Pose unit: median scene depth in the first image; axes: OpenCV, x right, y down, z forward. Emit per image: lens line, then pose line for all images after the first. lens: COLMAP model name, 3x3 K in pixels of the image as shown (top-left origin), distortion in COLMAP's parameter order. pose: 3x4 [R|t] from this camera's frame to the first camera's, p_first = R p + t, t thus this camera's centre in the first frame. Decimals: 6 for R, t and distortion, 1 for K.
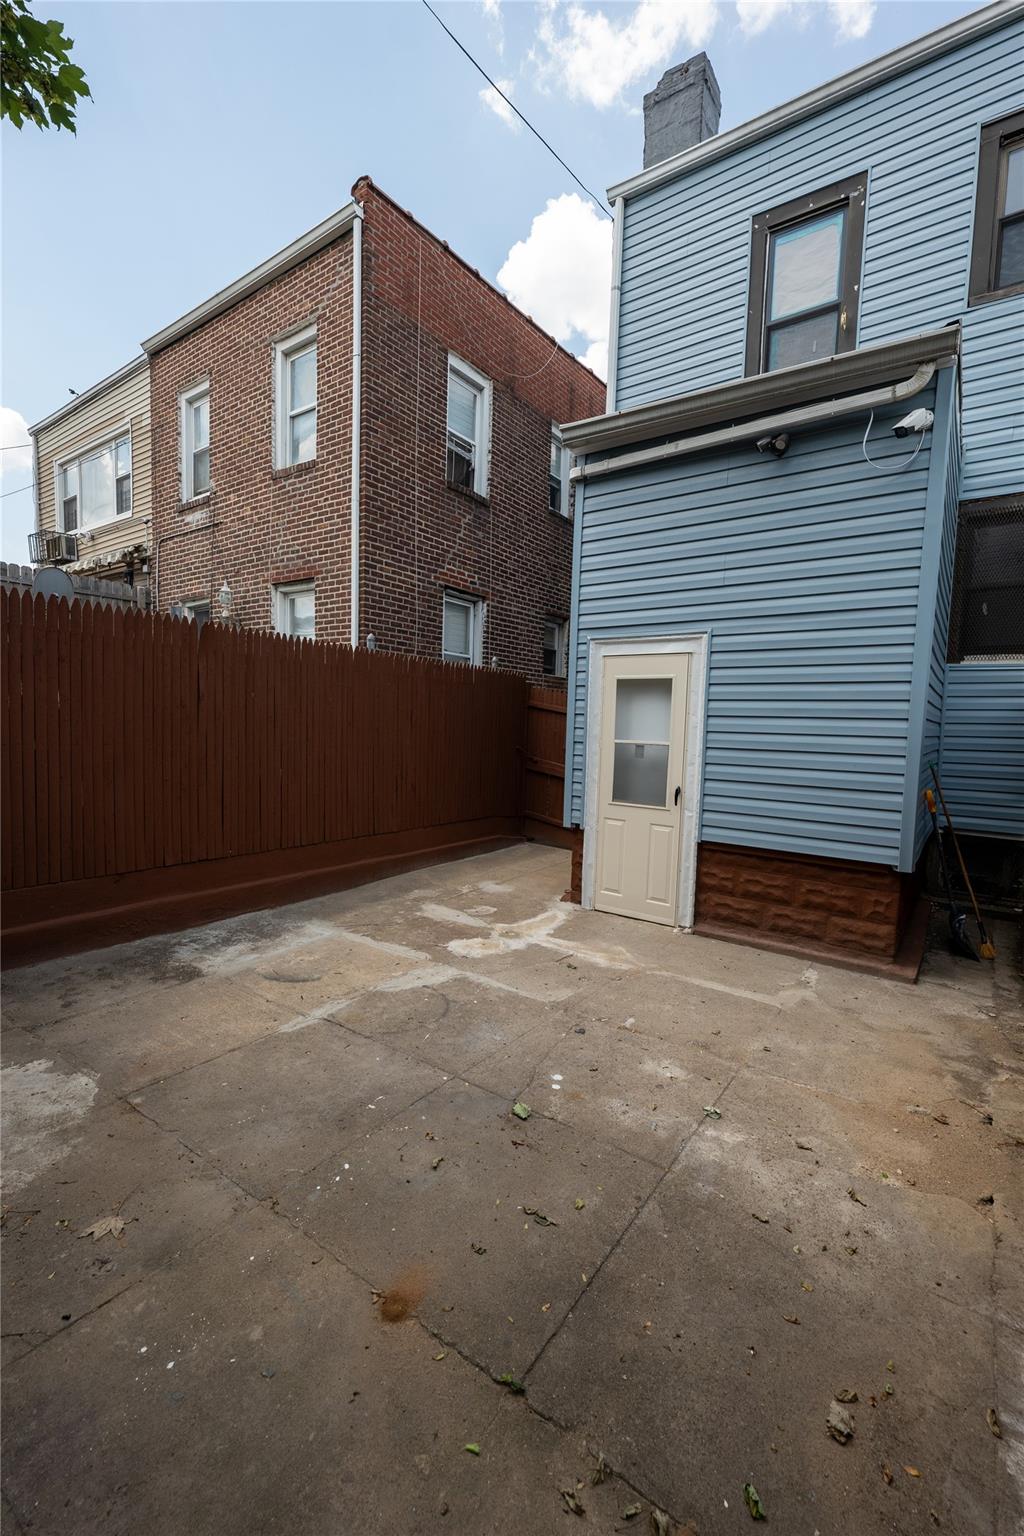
lens RADIAL K [[643.3, 0, 510.8], [0, 643.3, 772.3], [0, 0, 1]] dist [0.002995, -0.001393]
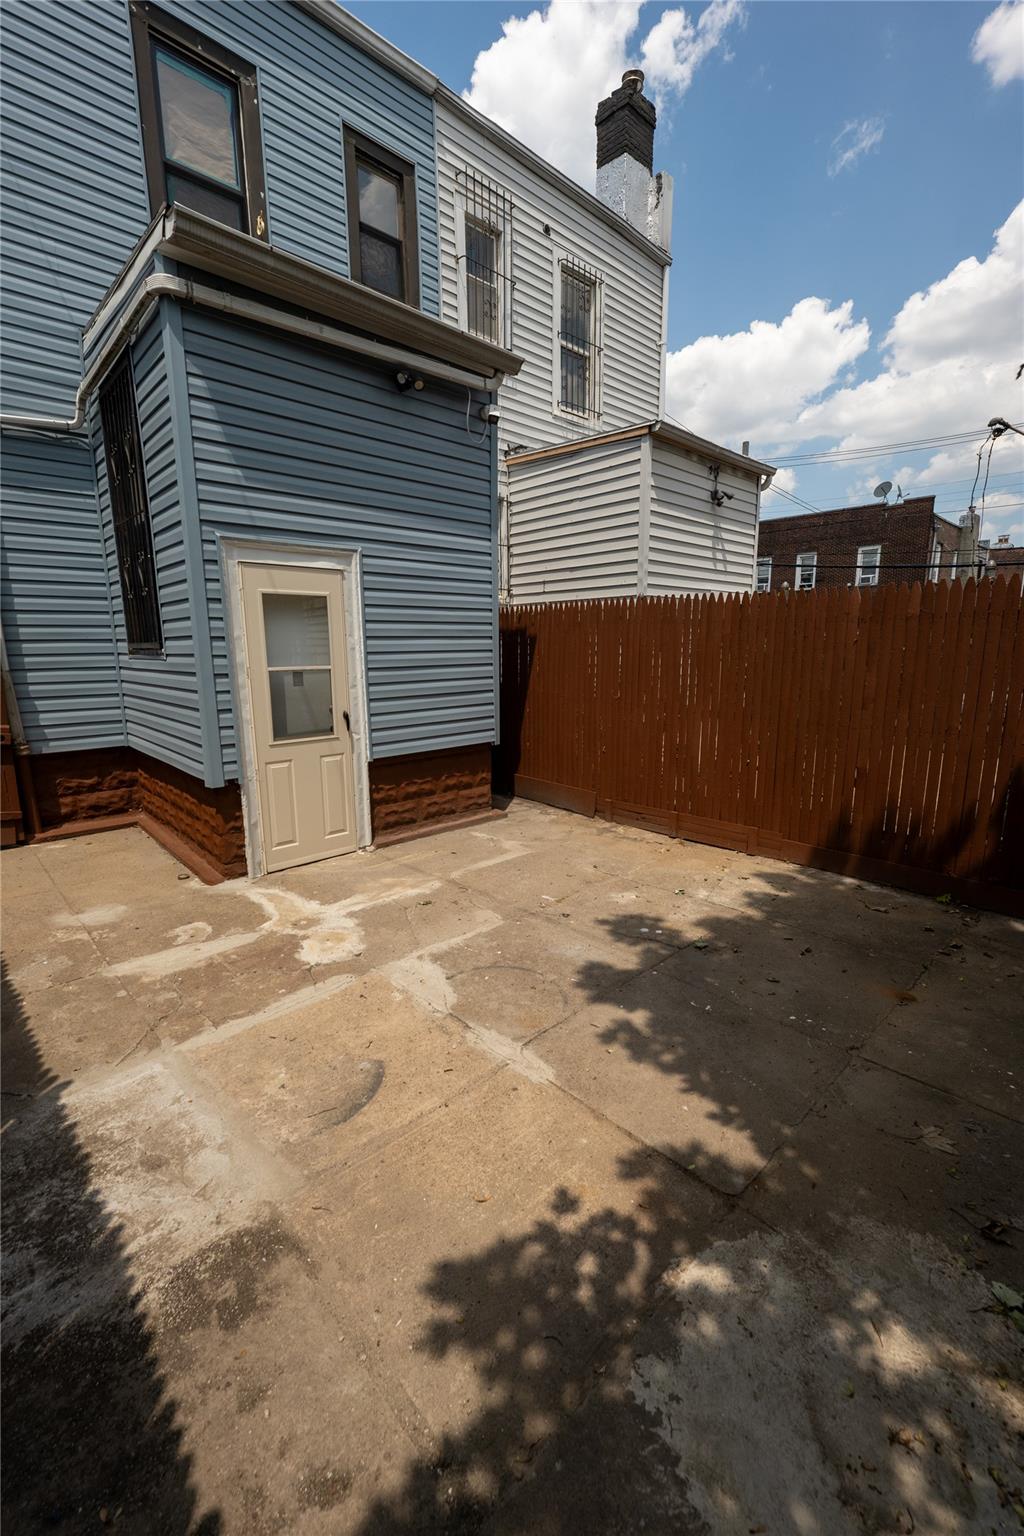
lens RADIAL K [[643.3, 0, 508.1], [0, 643.3, 769.0], [0, 0, 1]] dist [0.002995, -0.001393]
pose [[0.195362, -0.216200, 0.956604, -0.650466], [0.091772, 0.975149, 0.201649, -0.067206], [-0.976428, 0.048395, 0.210349, 0.566605]]
